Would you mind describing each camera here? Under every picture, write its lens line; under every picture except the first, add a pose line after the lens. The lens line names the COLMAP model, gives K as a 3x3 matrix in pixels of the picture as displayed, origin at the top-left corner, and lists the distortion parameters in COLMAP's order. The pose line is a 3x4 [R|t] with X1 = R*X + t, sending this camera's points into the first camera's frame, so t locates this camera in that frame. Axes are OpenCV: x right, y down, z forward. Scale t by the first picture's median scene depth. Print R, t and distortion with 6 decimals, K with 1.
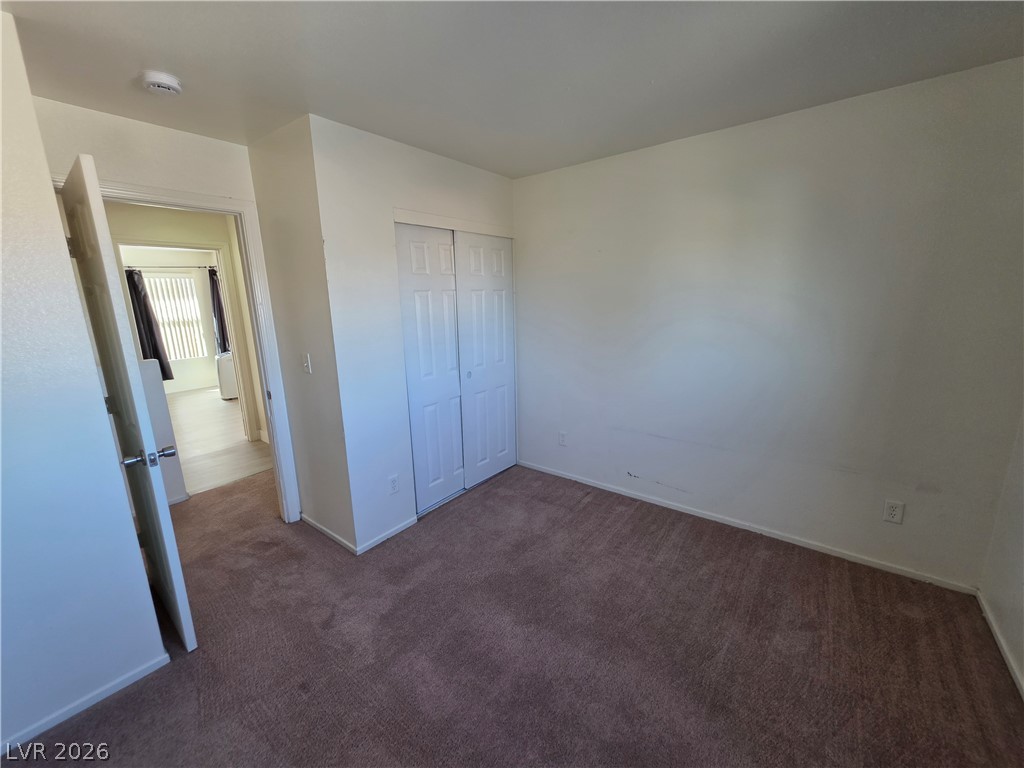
lens RADIAL K [[409.9, 0, 511.8], [0, 409.9, 379.9], [0, 0, 1]] dist [0.000758, 0.000362]
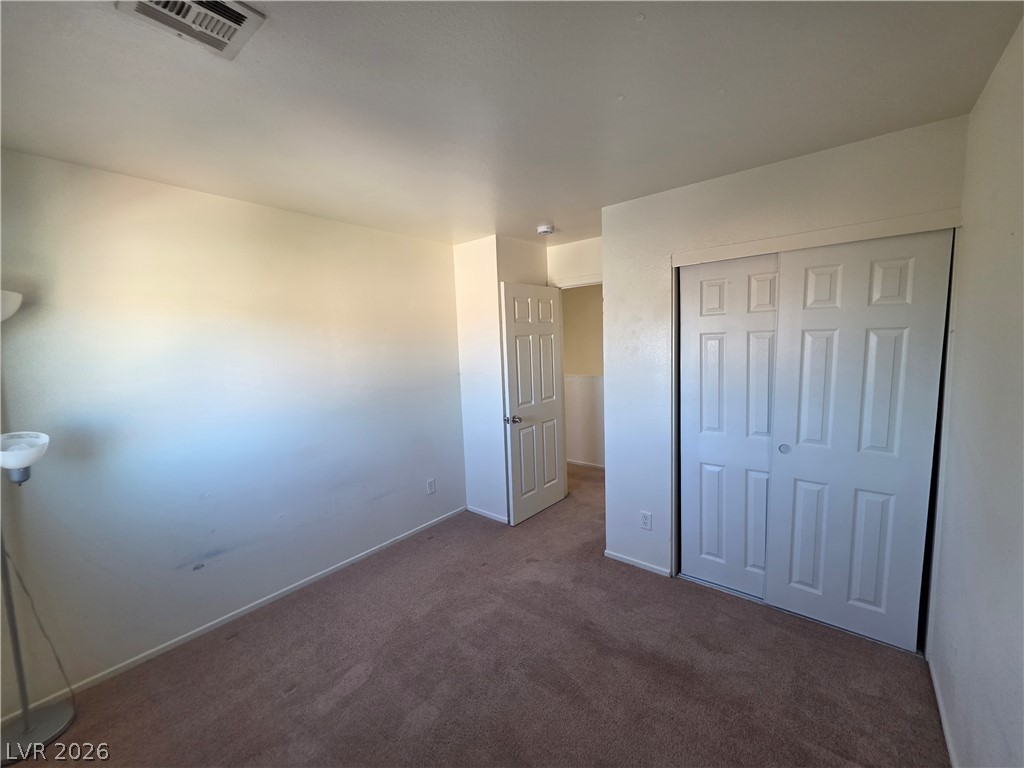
lens RADIAL K [[409.9, 0, 511.8], [0, 409.9, 379.9], [0, 0, 1]] dist [0.000758, 0.000362]
pose [[-0.018708, 0.121110, -0.992463, 1.063638], [-0.173978, 0.977099, 0.122515, -0.238313], [0.984572, 0.174959, 0.002791, 0.920605]]
